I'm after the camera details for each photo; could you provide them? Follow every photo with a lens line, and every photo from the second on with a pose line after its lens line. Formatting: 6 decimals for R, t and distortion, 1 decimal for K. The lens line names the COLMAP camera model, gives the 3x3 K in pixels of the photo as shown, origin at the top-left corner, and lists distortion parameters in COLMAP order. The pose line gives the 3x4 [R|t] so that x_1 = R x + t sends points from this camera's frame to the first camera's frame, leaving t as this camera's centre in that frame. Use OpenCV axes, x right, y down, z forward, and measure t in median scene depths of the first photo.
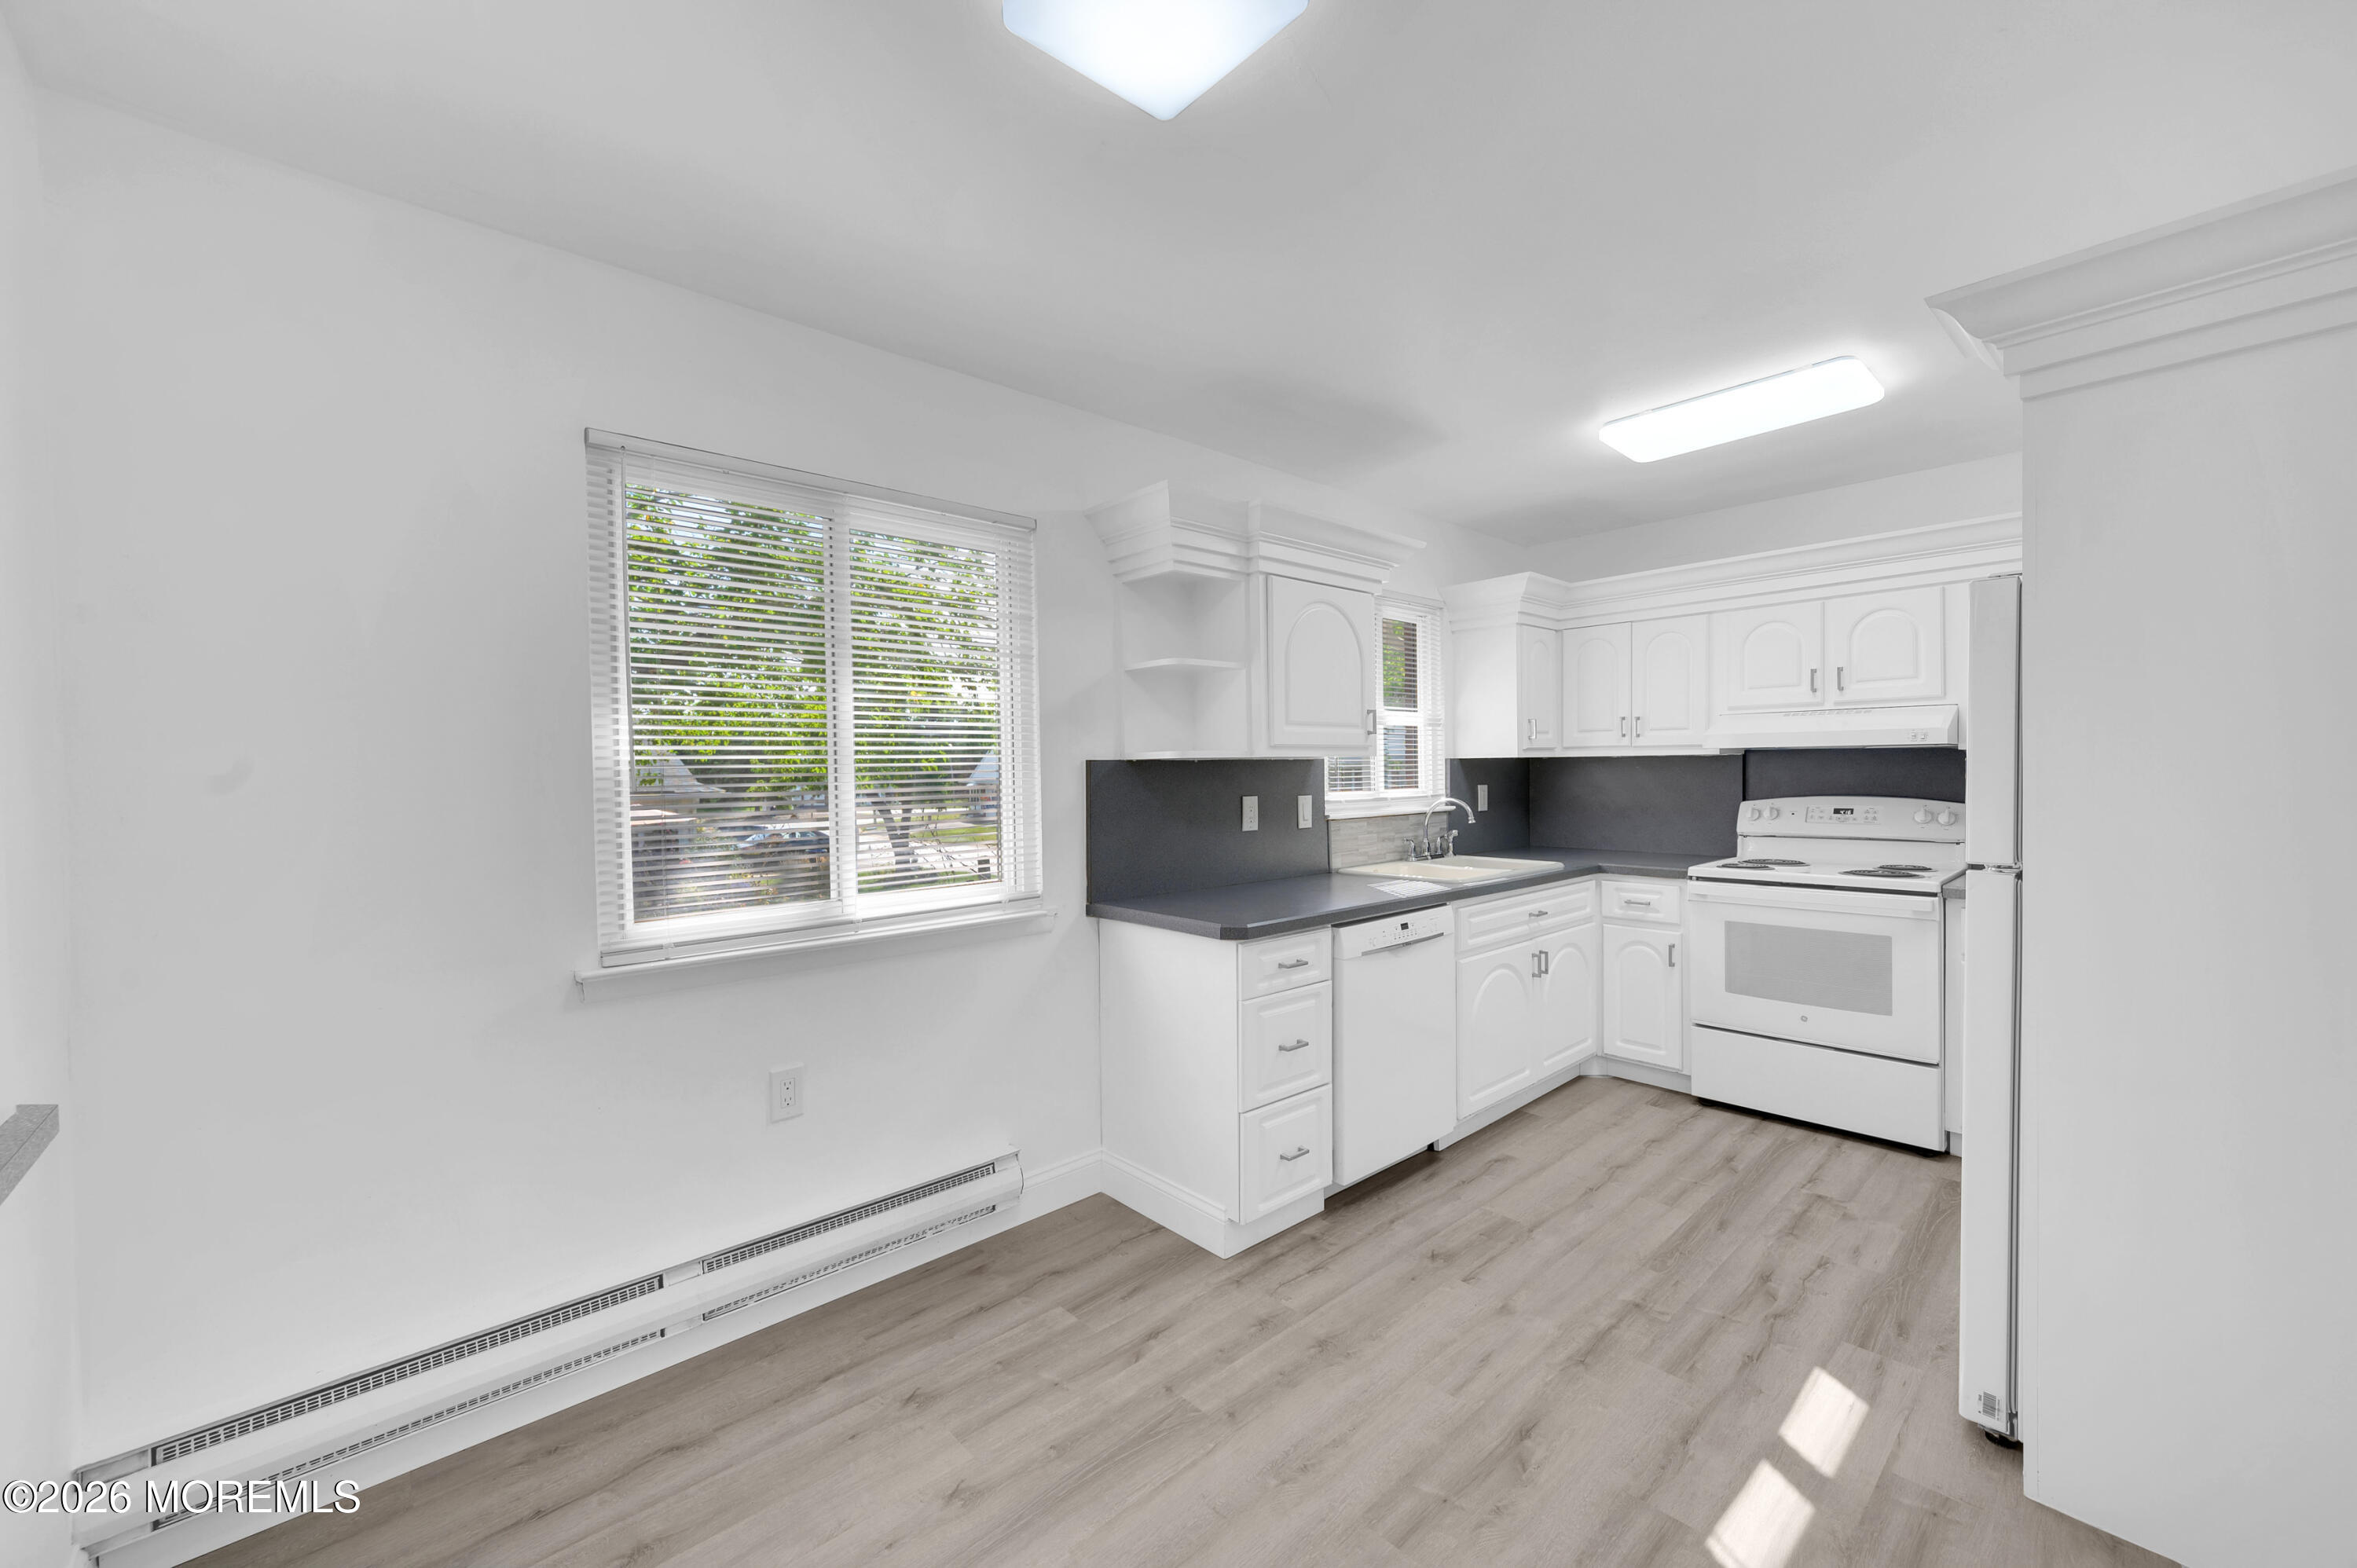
lens RADIAL K [[927.7, 0, 1178.5], [0, 927.7, 784.0], [0, 0, 1]] dist [0.003999, 0.000016]
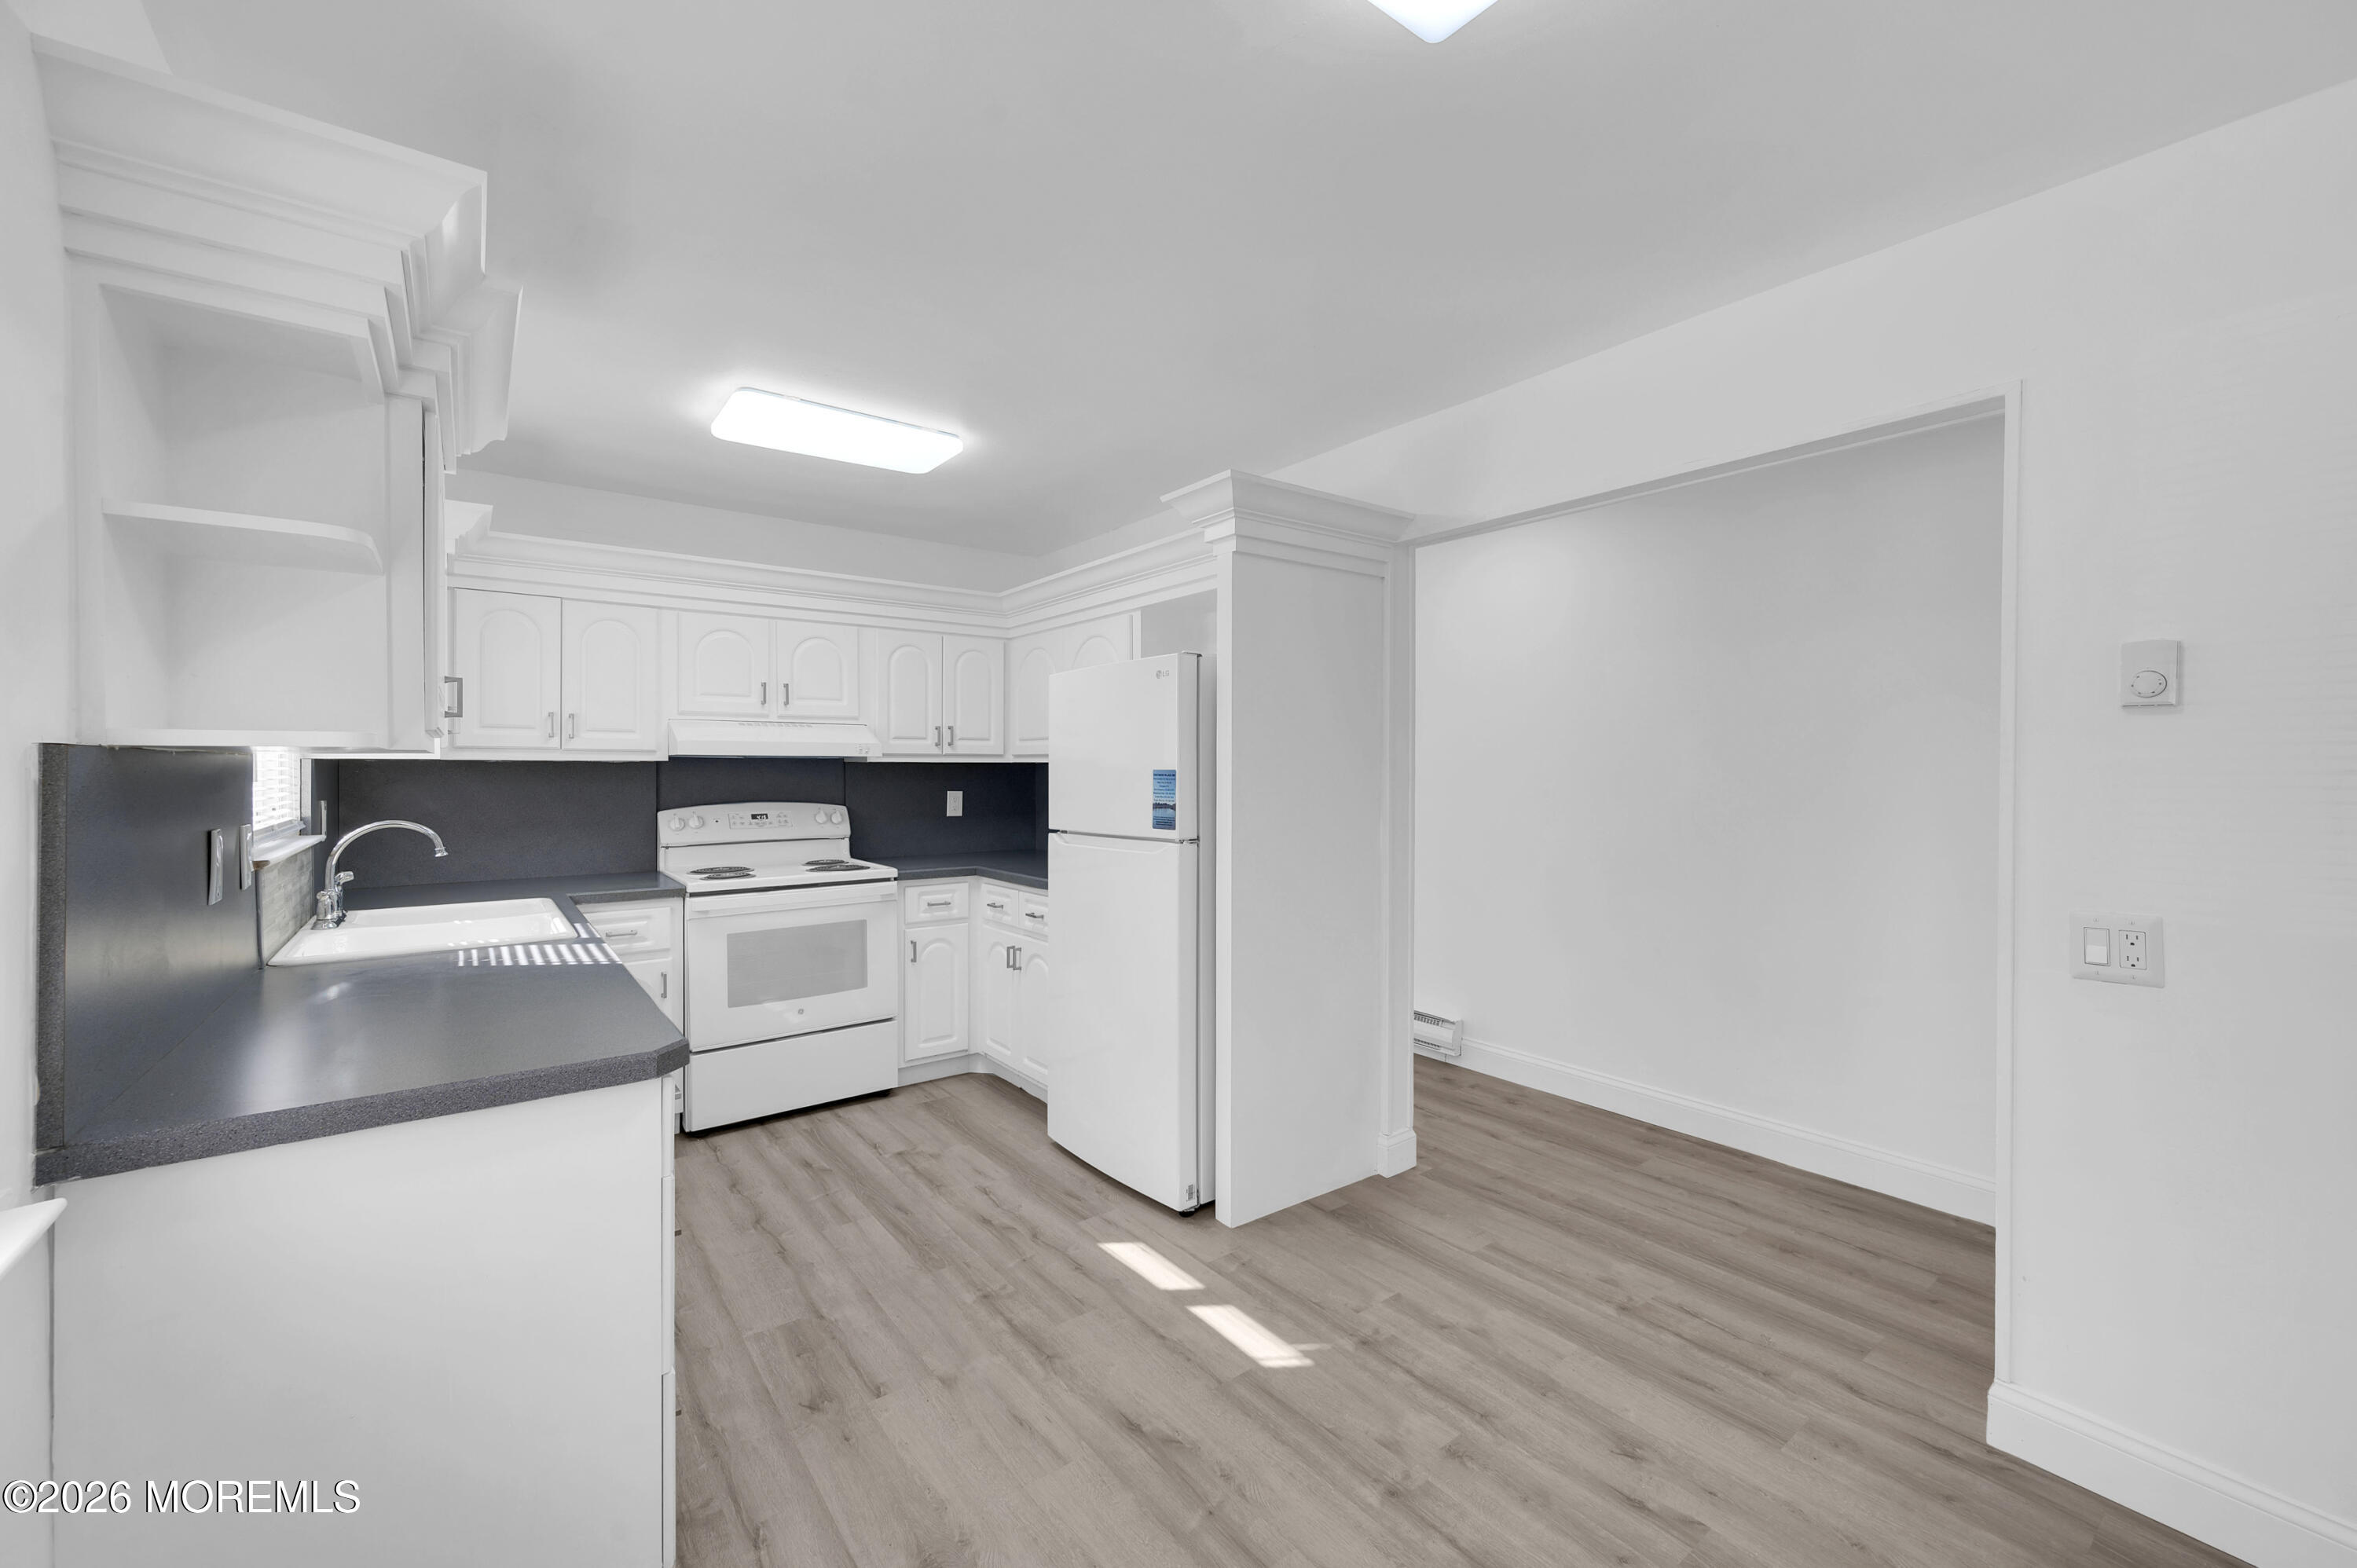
lens RADIAL K [[936.1, 0, 1186.6], [0, 936.1, 772.8], [0, 0, 1]] dist [0.001463, -0.000149]
pose [[0.087504, 0.007500, 0.996136, -0.442156], [0.015645, 0.999838, -0.008902, -0.005260], [-0.996041, 0.016364, 0.087372, 0.572370]]
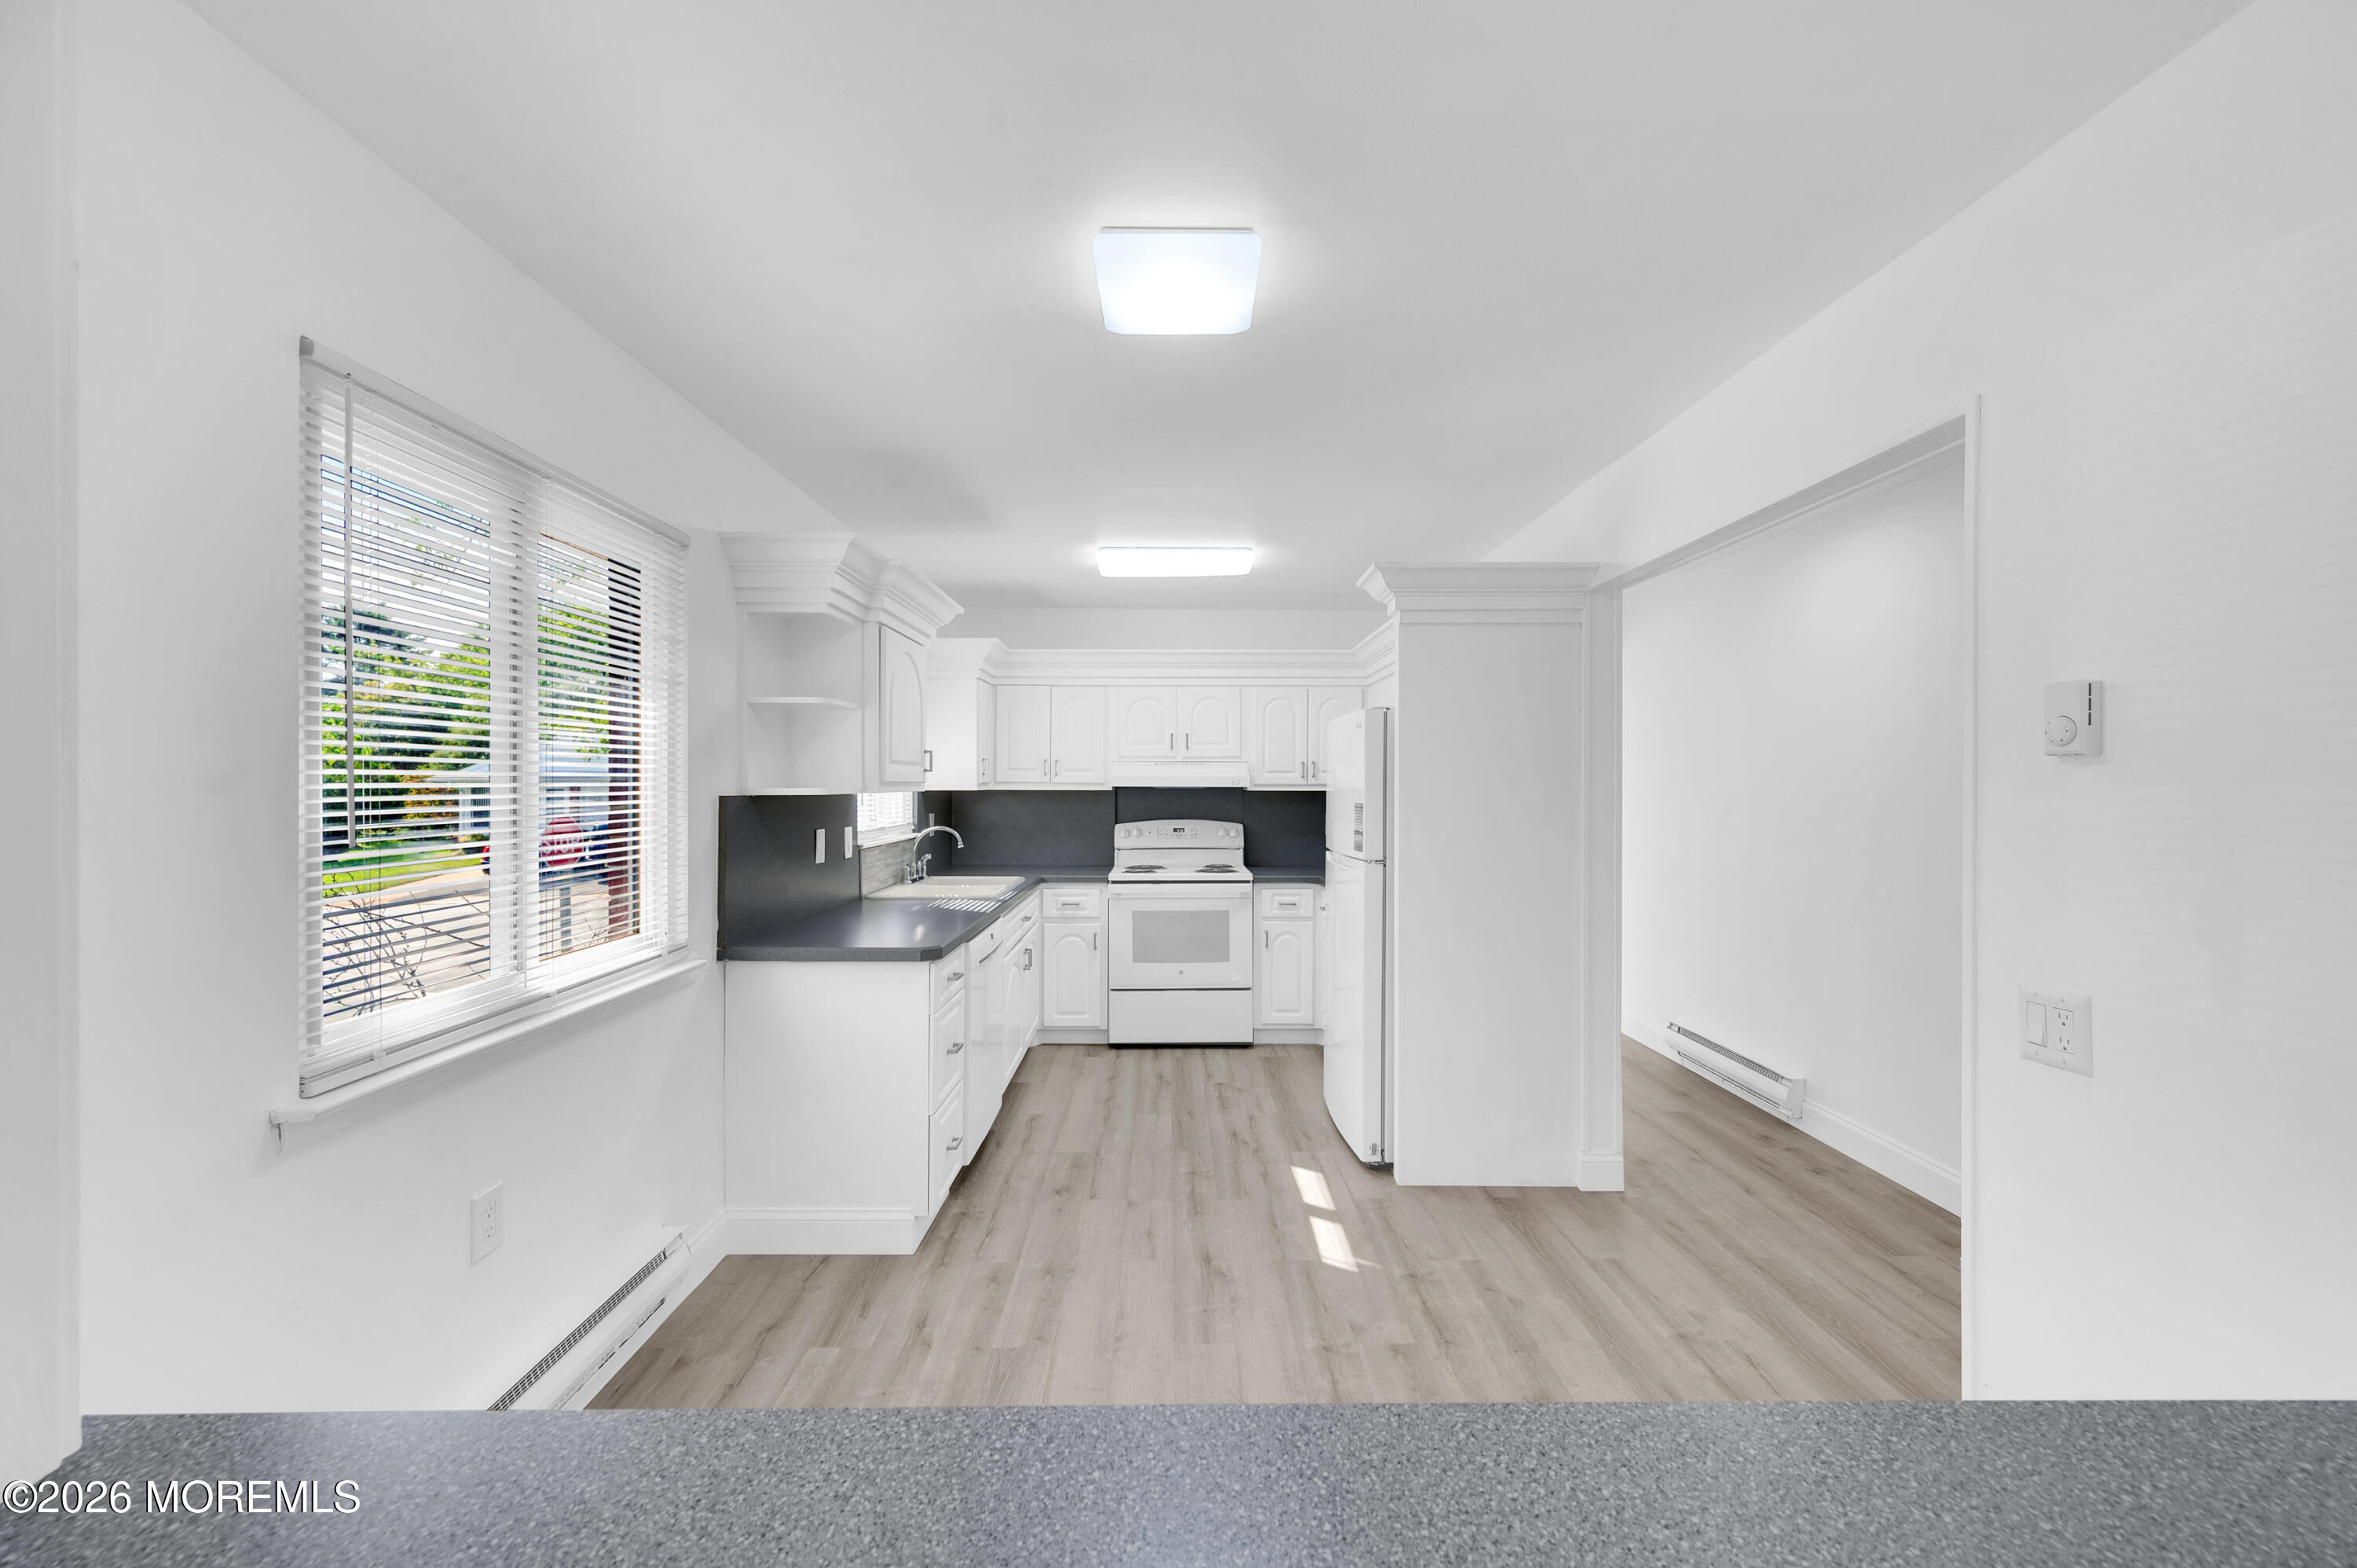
lens RADIAL K [[927.7, 0, 1178.5], [0, 927.7, 784.0], [0, 0, 1]] dist [0.003999, 0.000016]
pose [[0.669442, 0.013572, 0.742740, -0.520692], [0.002846, 0.999779, -0.020833, -0.018103], [-0.742859, 0.016061, 0.669255, 0.023281]]
